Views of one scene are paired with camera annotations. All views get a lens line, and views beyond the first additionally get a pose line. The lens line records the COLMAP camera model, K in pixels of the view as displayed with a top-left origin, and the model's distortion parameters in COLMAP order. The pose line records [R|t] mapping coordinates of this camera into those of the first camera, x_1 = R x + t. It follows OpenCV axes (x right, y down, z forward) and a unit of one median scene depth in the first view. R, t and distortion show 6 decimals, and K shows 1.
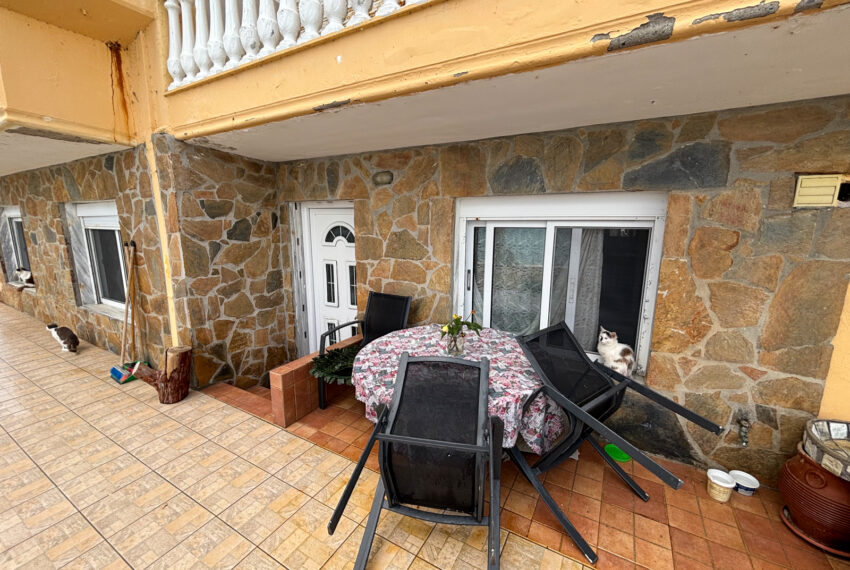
lens RADIAL K [[344.2, 0, 427.7], [0, 344.2, 286.6], [0, 0, 1]] dist [-0.002310, 0.001237]
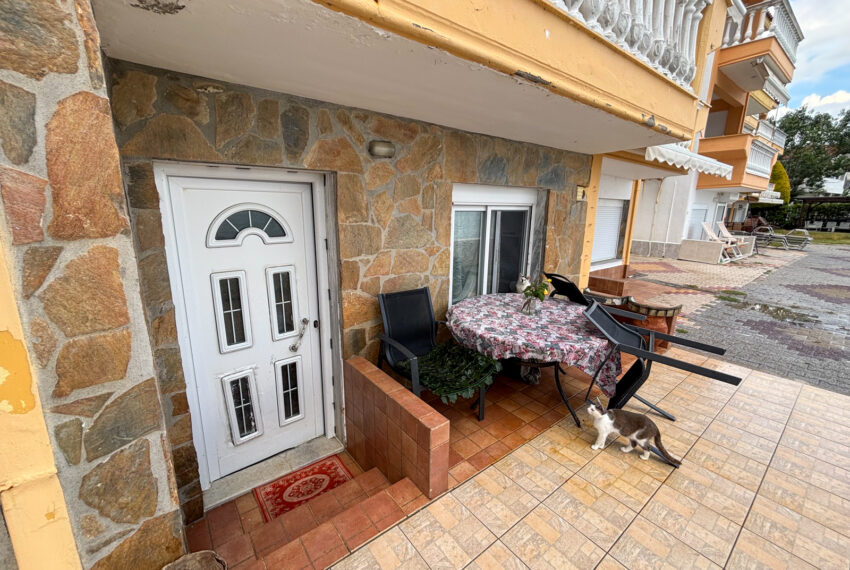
lens RADIAL K [[344.2, 0, 427.7], [0, 344.2, 285.9], [0, 0, 1]] dist [-0.002310, 0.001237]
pose [[0.383888, -0.206410, 0.900014, -0.886745], [0.161491, 0.974681, 0.154653, -0.117255], [-0.909148, 0.085975, 0.407502, 0.623215]]
